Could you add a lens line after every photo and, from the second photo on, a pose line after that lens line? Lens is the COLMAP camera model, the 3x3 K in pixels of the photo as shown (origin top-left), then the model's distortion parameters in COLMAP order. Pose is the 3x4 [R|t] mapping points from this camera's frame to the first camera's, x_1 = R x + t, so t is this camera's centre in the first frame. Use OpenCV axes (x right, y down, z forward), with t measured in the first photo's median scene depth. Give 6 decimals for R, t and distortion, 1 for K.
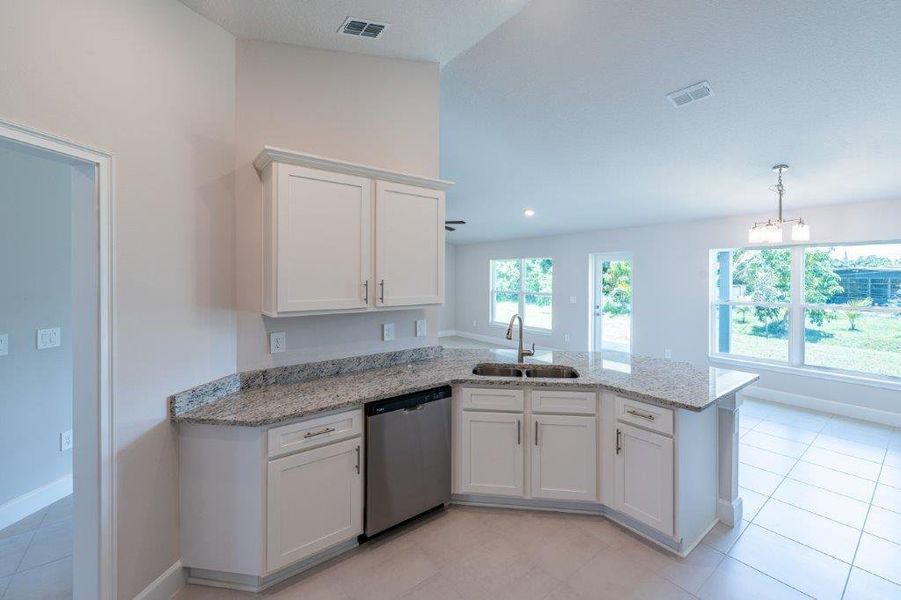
lens RADIAL K [[376.6, 0, 452.2], [0, 376.6, 276.3], [0, 0, 1]] dist [0.000211, -0.000008]
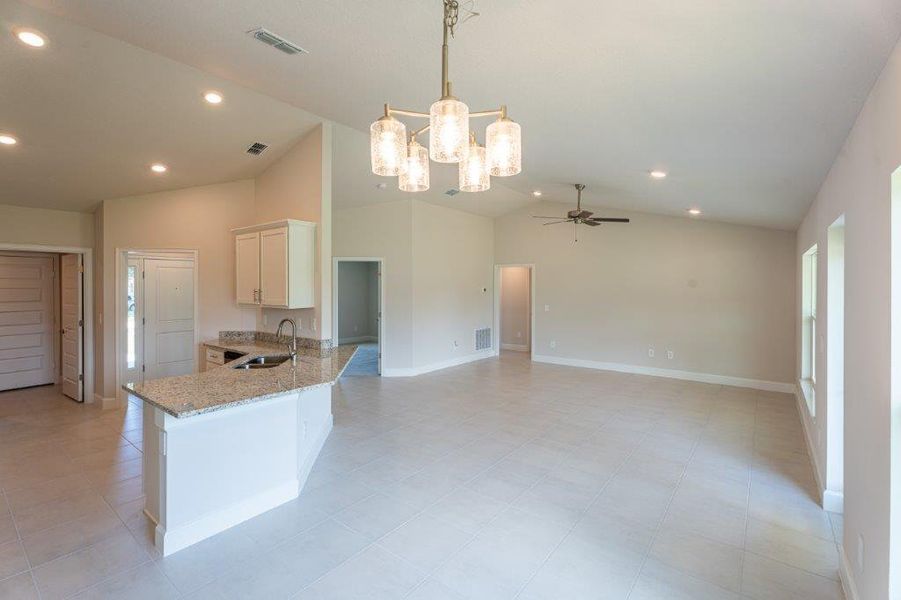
lens RADIAL K [[402.3, 0, 446.2], [0, 402.3, 290.0], [0, 0, 1]] dist [0.000964, 0.000094]
pose [[0.245895, 0.004882, -0.969284, 1.786458], [-0.001002, 0.999988, 0.004782, 0.004506], [0.969296, -0.000205, 0.245897, 1.359780]]
